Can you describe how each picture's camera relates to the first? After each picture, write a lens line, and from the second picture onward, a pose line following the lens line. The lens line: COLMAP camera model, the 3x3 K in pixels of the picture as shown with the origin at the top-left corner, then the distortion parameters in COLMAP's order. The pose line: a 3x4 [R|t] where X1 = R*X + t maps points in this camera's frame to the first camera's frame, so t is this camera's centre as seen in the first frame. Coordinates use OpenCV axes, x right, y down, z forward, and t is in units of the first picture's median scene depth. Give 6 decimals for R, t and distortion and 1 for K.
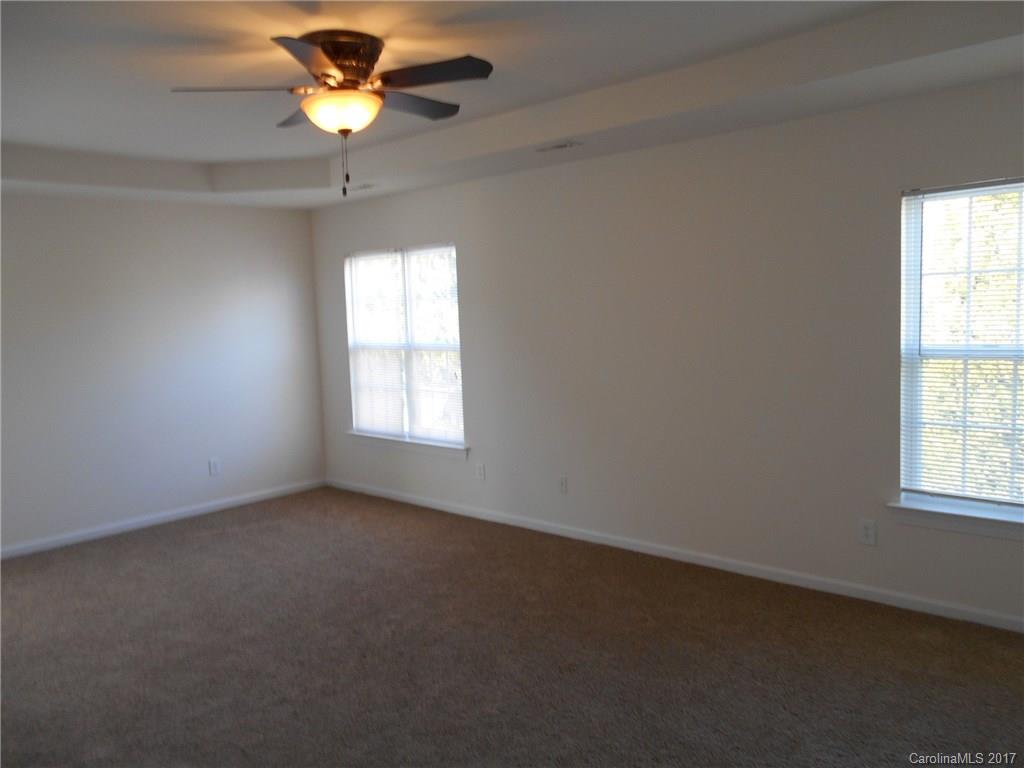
lens RADIAL K [[799.9, 0, 512.0], [0, 799.9, 384.0], [0, 0, 1]] dist [0.004059, 0.005080]
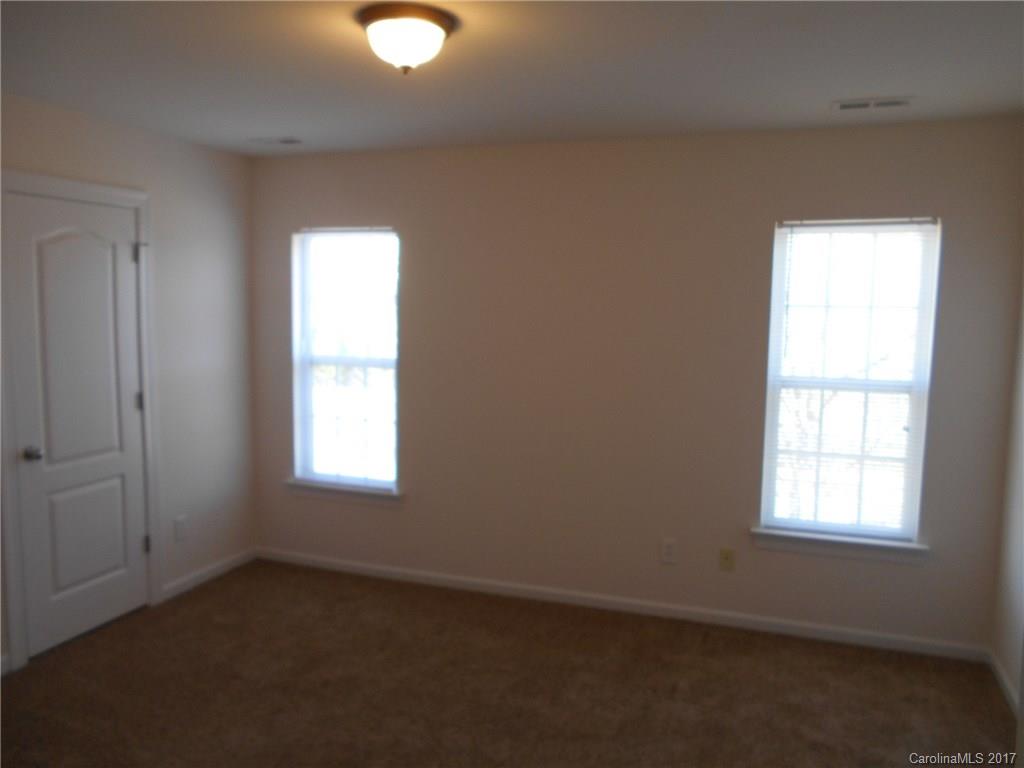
lens RADIAL K [[799.9, 0, 512.0], [0, 799.9, 384.0], [0, 0, 1]] dist [0.004059, 0.005080]
pose [[0.921145, 0.021888, 0.388602, -0.274612], [-0.016434, 0.999714, -0.017354, -0.014976], [-0.388871, 0.009600, 0.921242, 0.250427]]
